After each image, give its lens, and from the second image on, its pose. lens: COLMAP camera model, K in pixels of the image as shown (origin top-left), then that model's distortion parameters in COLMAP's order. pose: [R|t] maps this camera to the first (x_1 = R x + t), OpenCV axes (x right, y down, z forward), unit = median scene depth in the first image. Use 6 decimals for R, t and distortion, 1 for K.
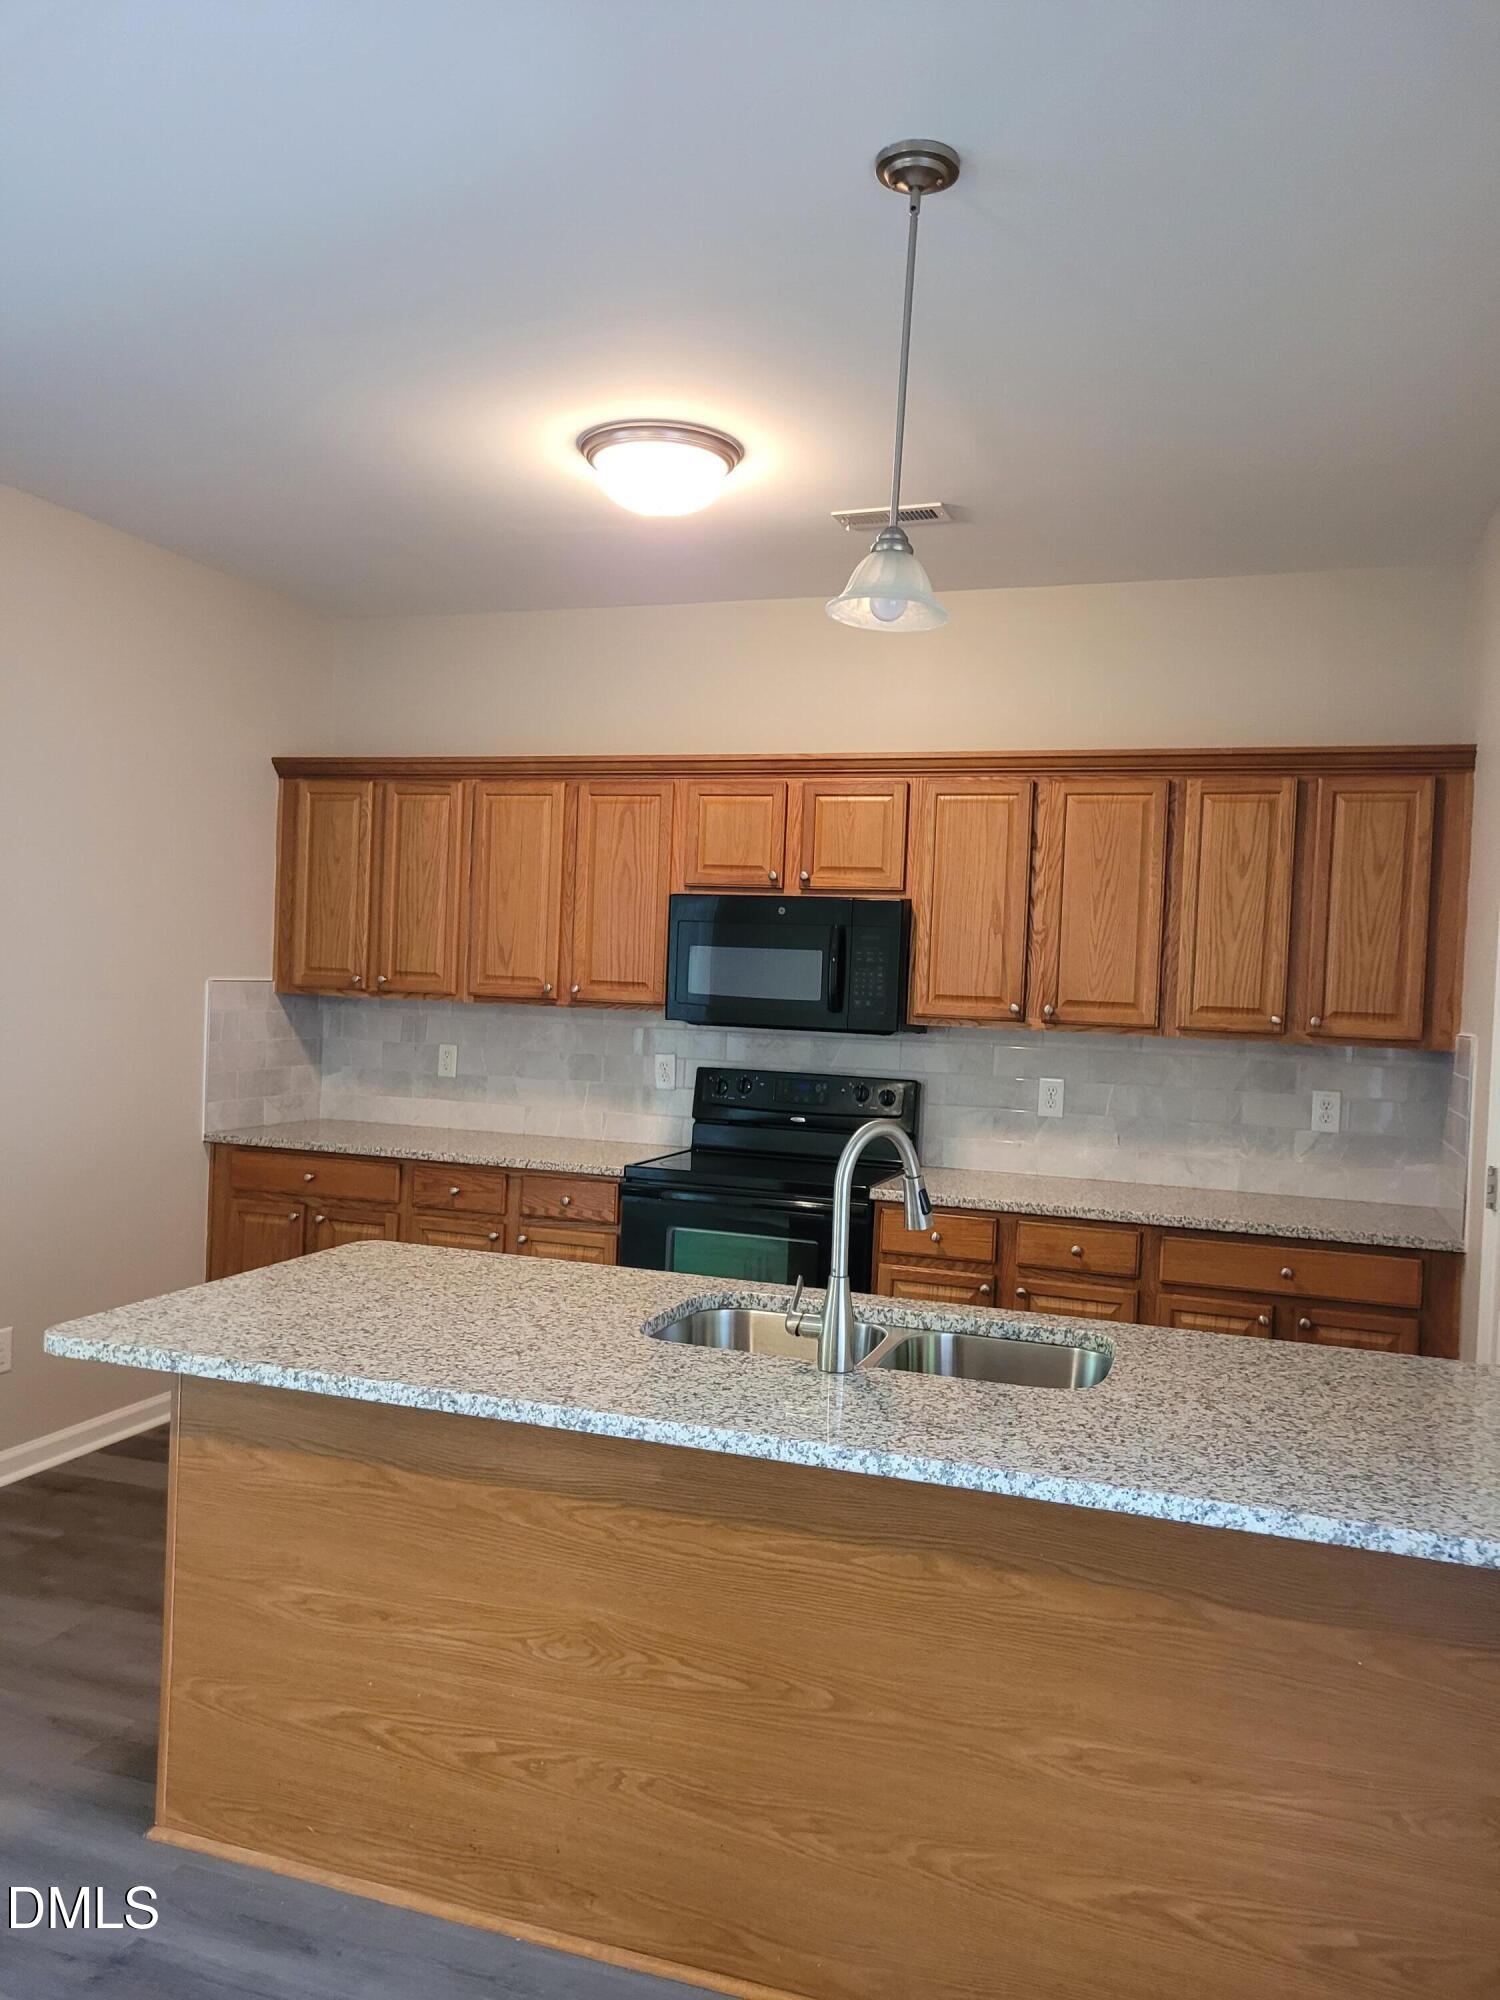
lens RADIAL K [[1526.1, 0, 750.4], [0, 1526.1, 1001.8], [0, 0, 1]] dist [0.063140, 0.001577]
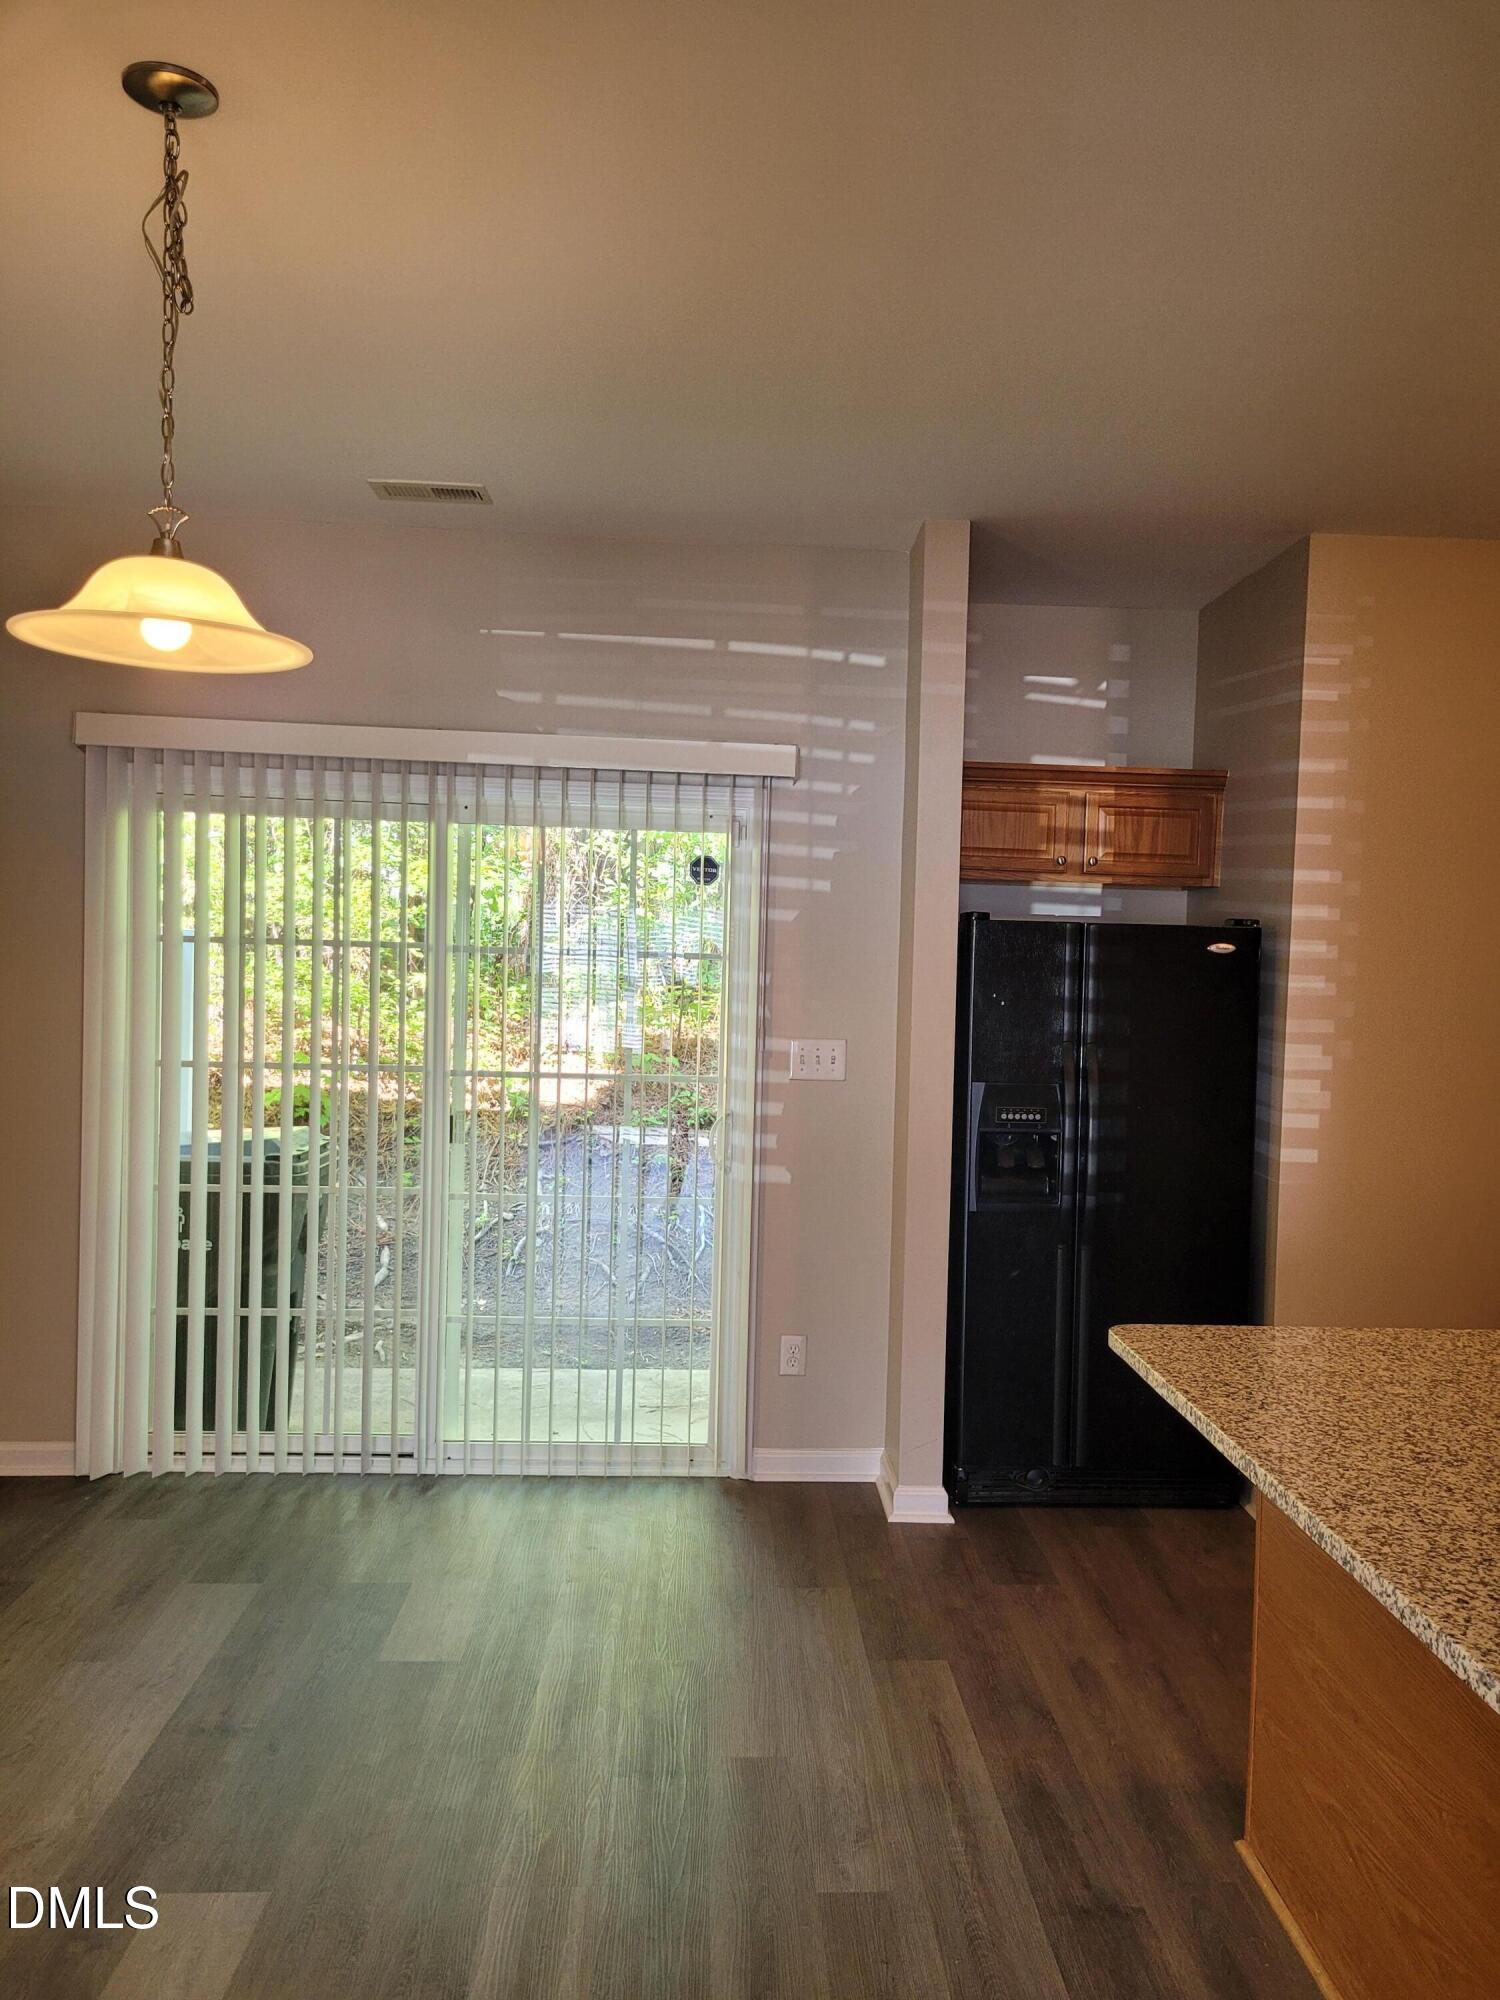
lens RADIAL K [[1526.1, 0, 805.1], [0, 1526.1, 999.2], [0, 0, 1]] dist [0.063140, 0.001577]
pose [[0.396948, -0.005961, -0.917822, 0.525830], [-0.029896, 0.999364, -0.019421, 0.000438], [0.917354, 0.035148, 0.396517, 0.352539]]
